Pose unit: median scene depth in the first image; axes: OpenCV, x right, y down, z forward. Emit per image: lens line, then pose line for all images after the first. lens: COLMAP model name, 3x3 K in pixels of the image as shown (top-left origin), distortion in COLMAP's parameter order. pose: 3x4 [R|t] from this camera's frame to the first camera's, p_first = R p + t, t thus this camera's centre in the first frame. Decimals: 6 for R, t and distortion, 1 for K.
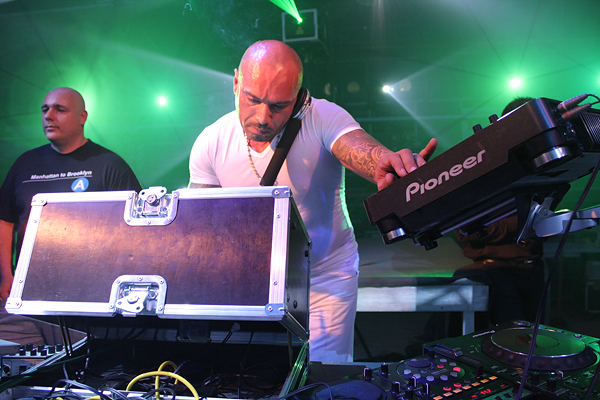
lens RADIAL K [[508.1, 0, 300.0], [0, 508.1, 200.0], [0, 0, 1]] dist [-0.071699, 0.009350]
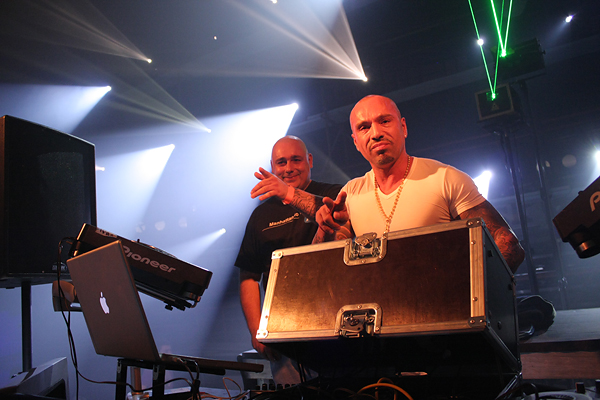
lens RADIAL K [[508.1, 0, 300.0], [0, 508.1, 200.0], [0, 0, 1]] dist [-0.071699, 0.009350]
pose [[0.913003, -0.111064, -0.392544, 0.049573], [0.032377, 0.978919, -0.201664, 0.140141], [0.406666, 0.171410, 0.897352, -0.163193]]
